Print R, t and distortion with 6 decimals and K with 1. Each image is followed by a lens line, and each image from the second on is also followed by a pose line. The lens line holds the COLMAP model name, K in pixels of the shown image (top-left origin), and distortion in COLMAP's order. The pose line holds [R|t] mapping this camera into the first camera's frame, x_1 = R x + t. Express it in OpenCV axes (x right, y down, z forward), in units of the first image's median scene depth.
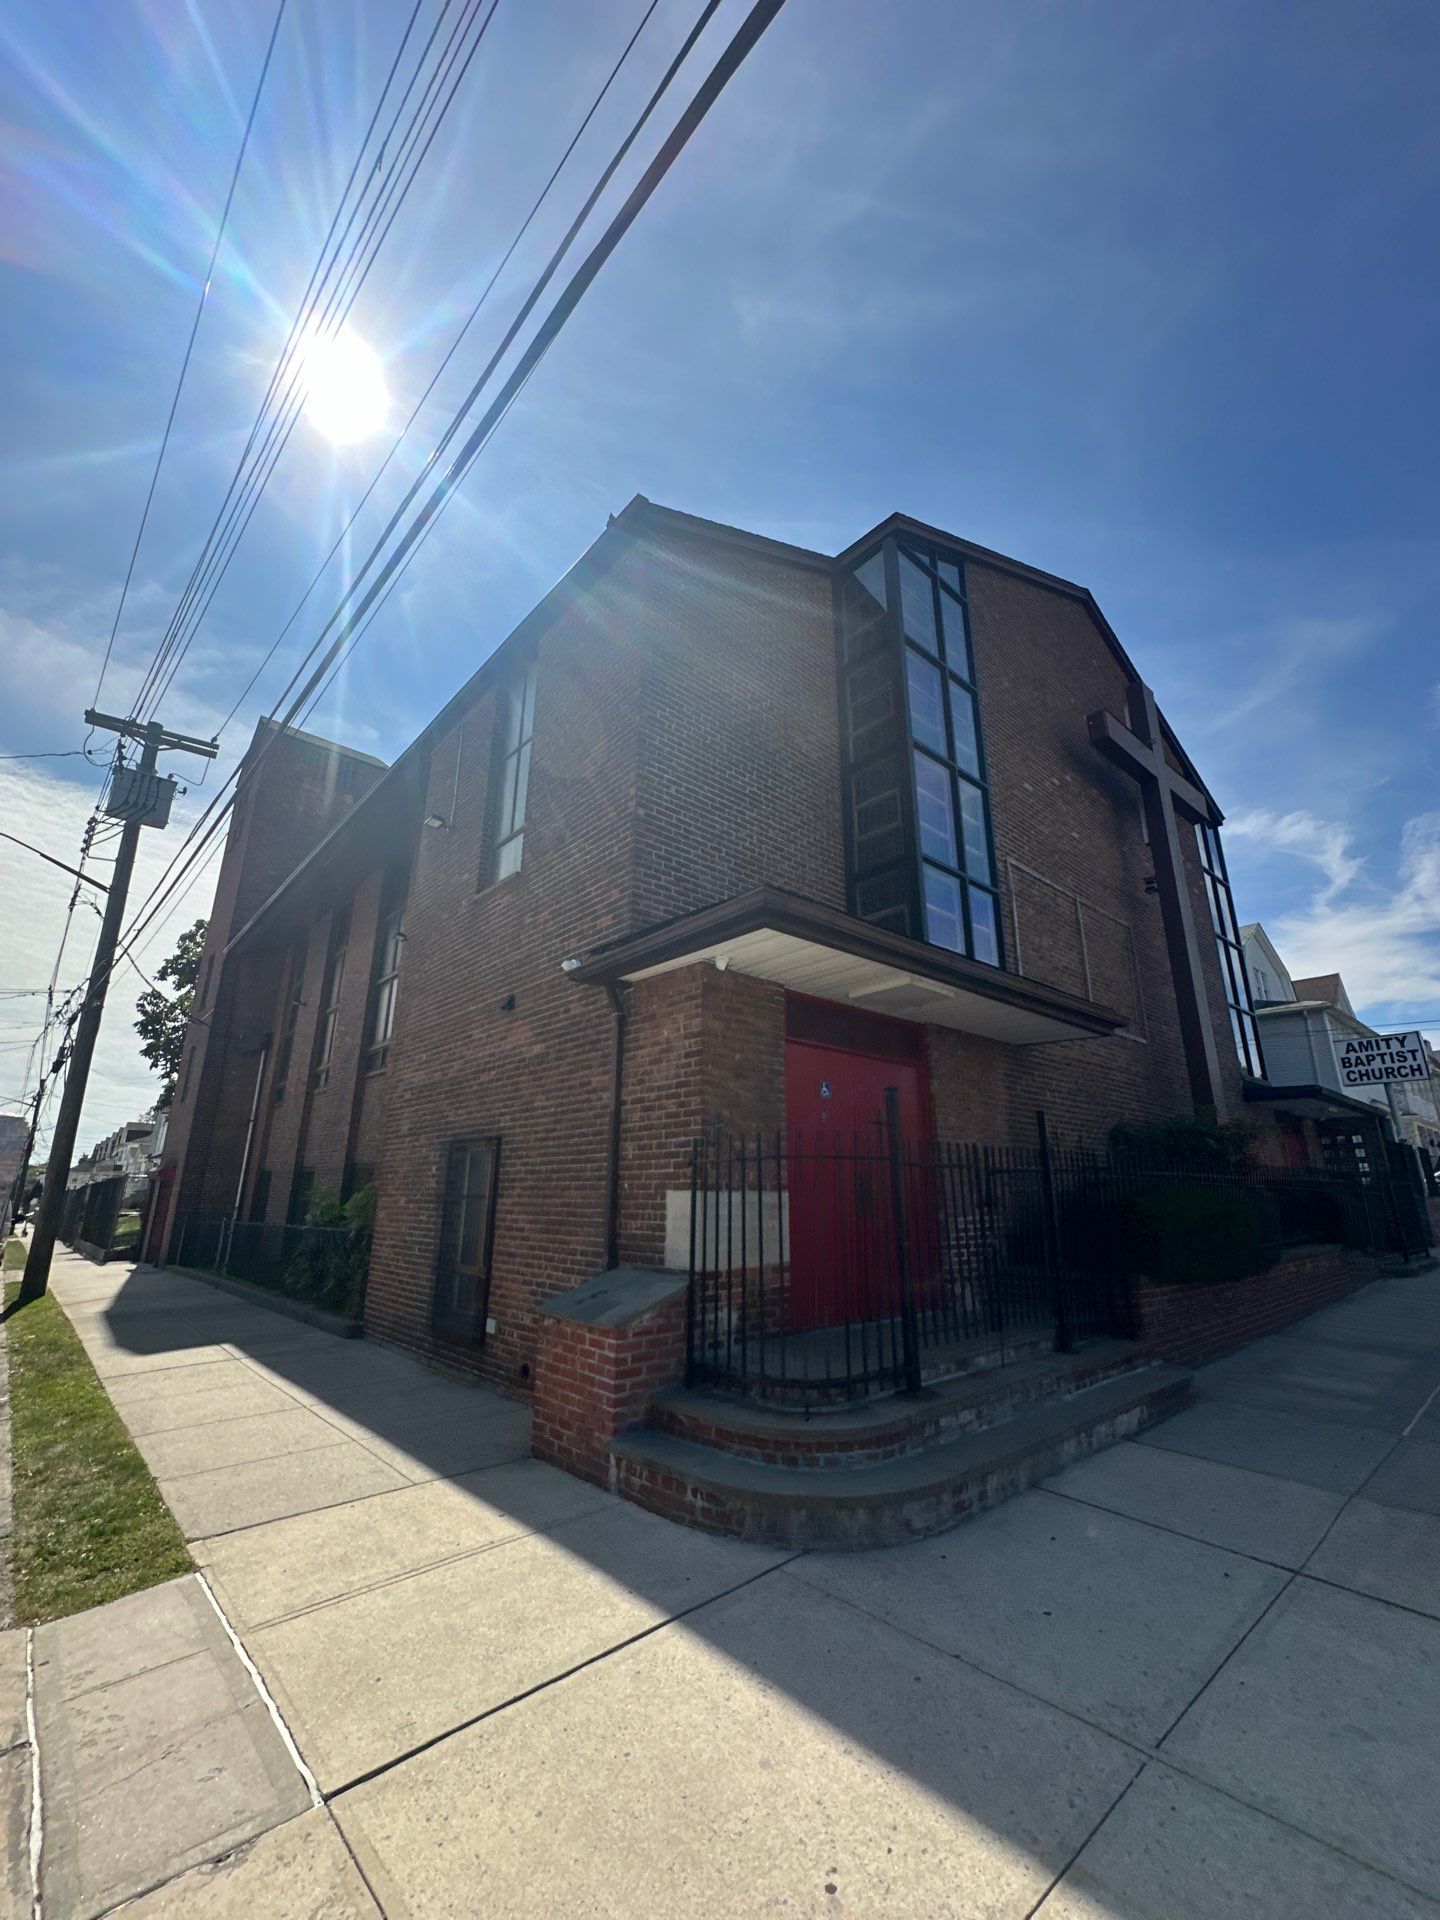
lens RADIAL K [[772.7, 0, 720.0], [0, 772.7, 960.0], [0, 0, 1]] dist [-0.000512, -0.000057]
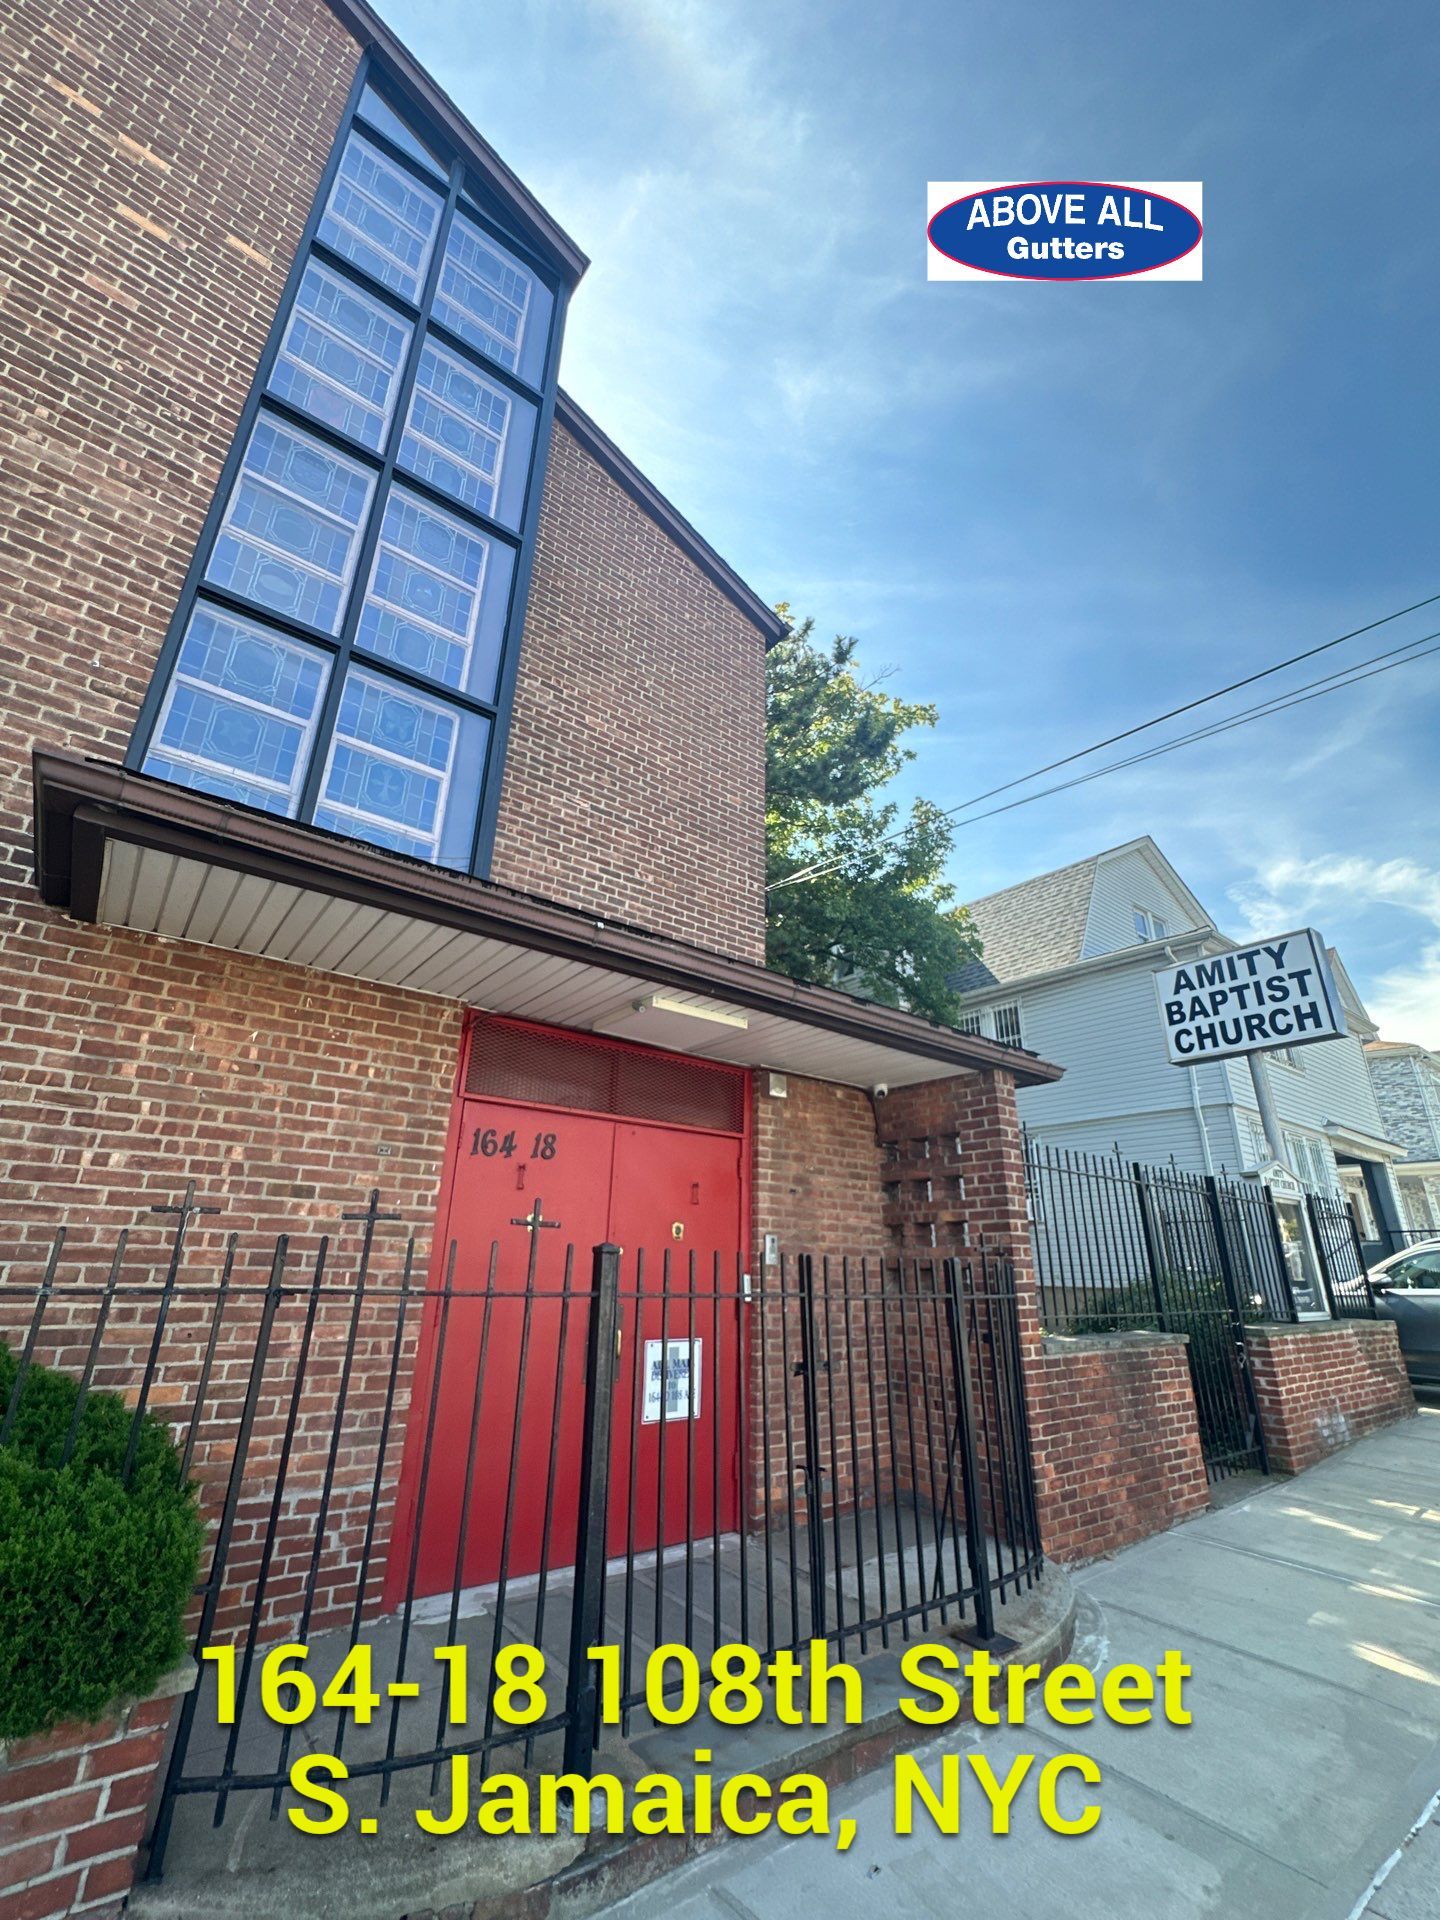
lens RADIAL K [[804.3, 0, 720.0], [0, 804.3, 960.0], [0, 0, 1]] dist [-0.006312, -0.000539]
pose [[0.997530, -0.011837, -0.069230, 0.587930], [0.006044, 0.996507, -0.083294, 0.143294], [0.069975, 0.082670, 0.994117, 0.512938]]
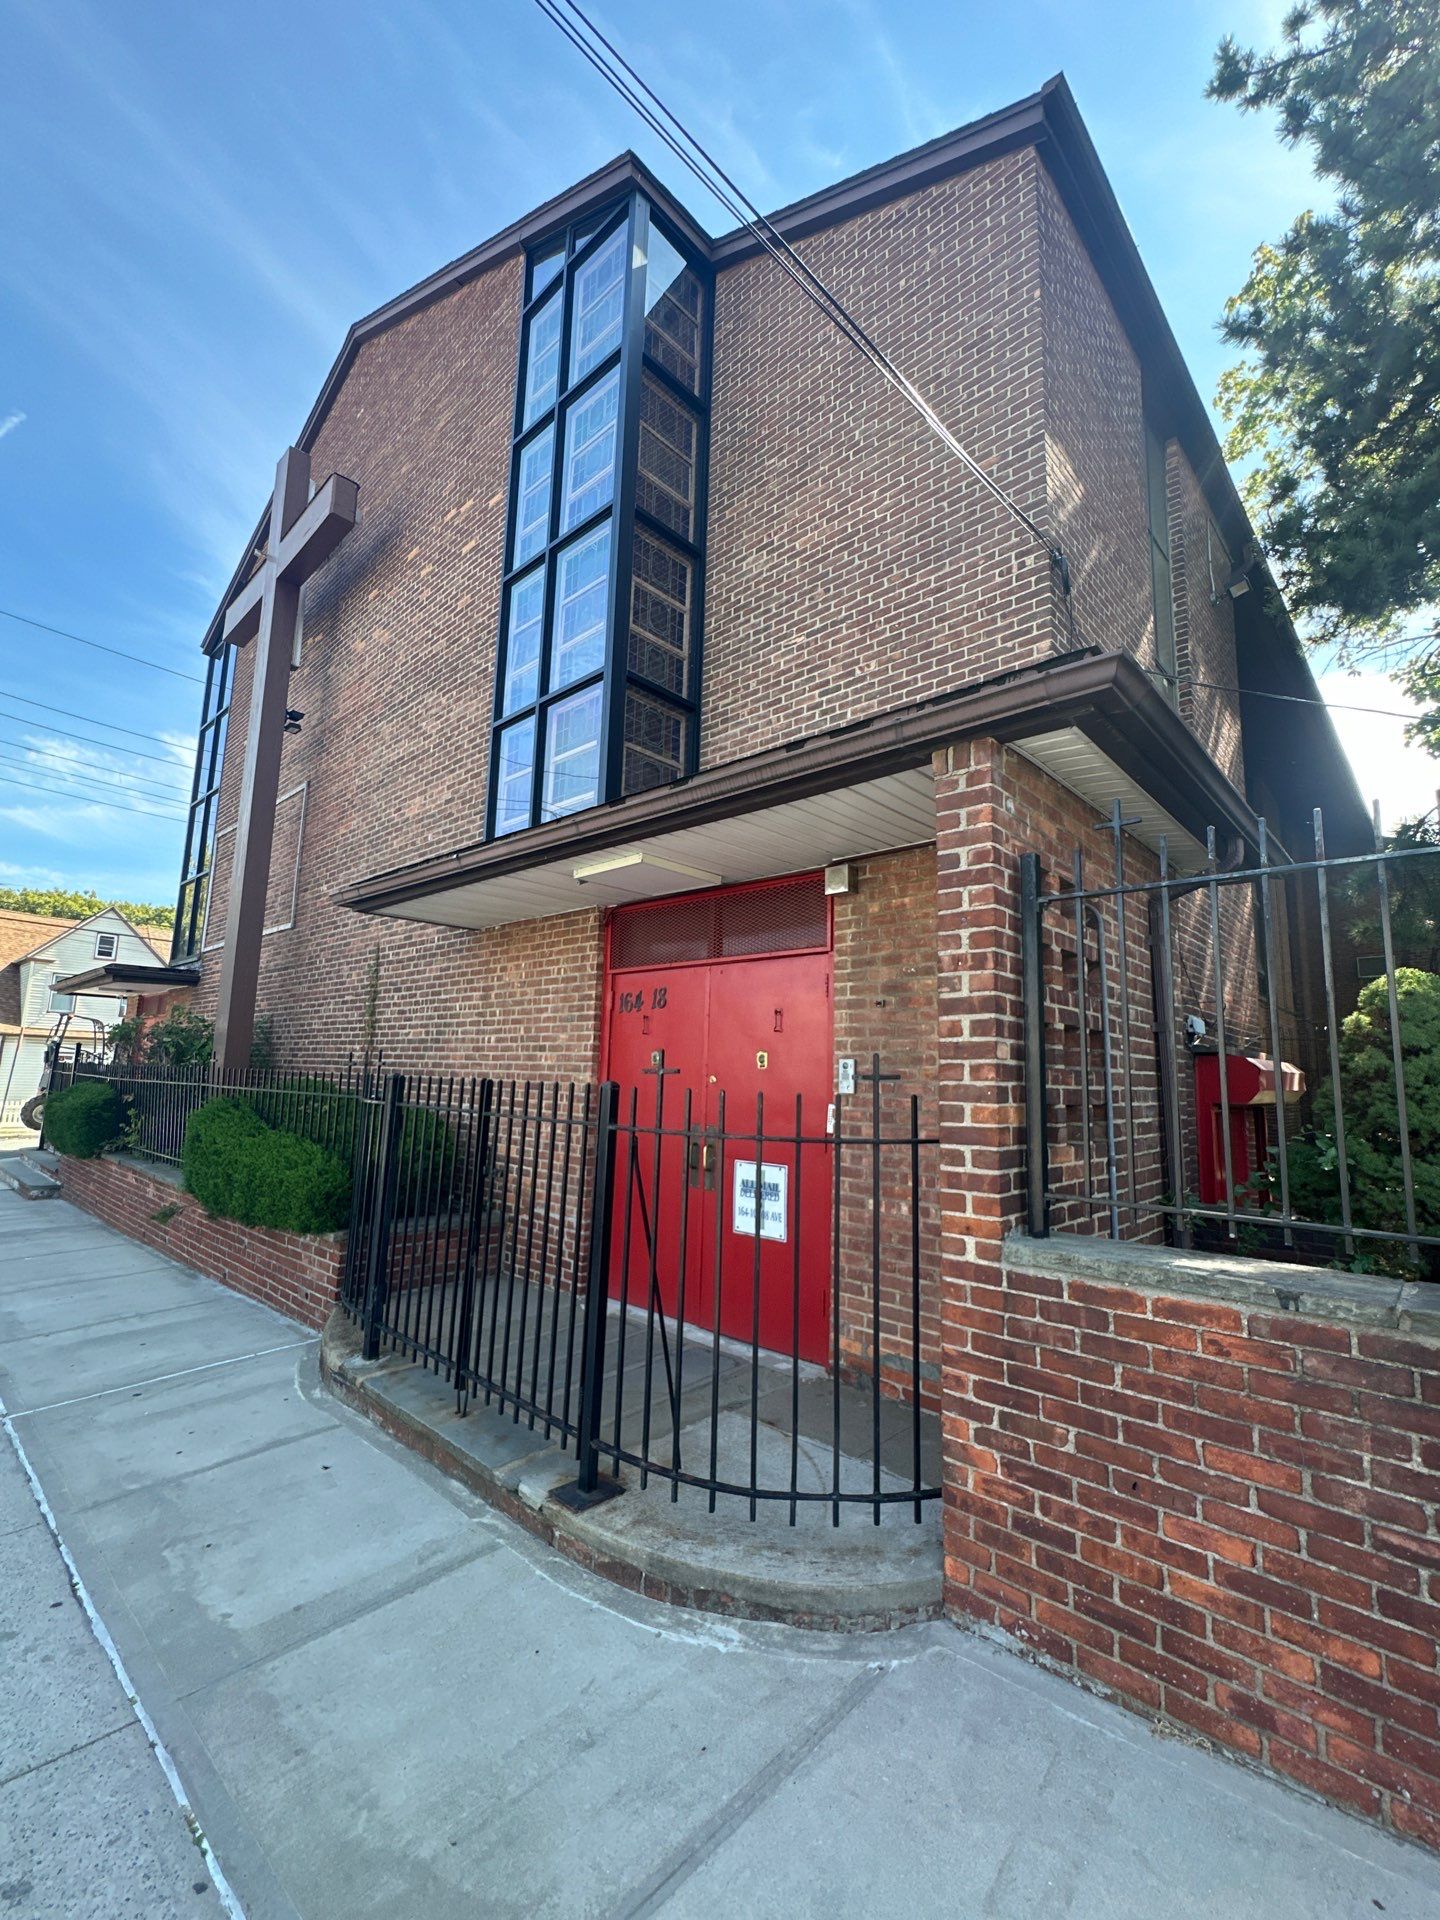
lens RADIAL K [[804.3, 0, 720.0], [0, 804.3, 960.0], [0, 0, 1]] dist [-0.006312, -0.000539]
pose [[0.092005, -0.148046, -0.984692, 0.789844], [0.256553, 0.959025, -0.120216, 0.200271], [0.962141, -0.241565, 0.126217, 0.720080]]
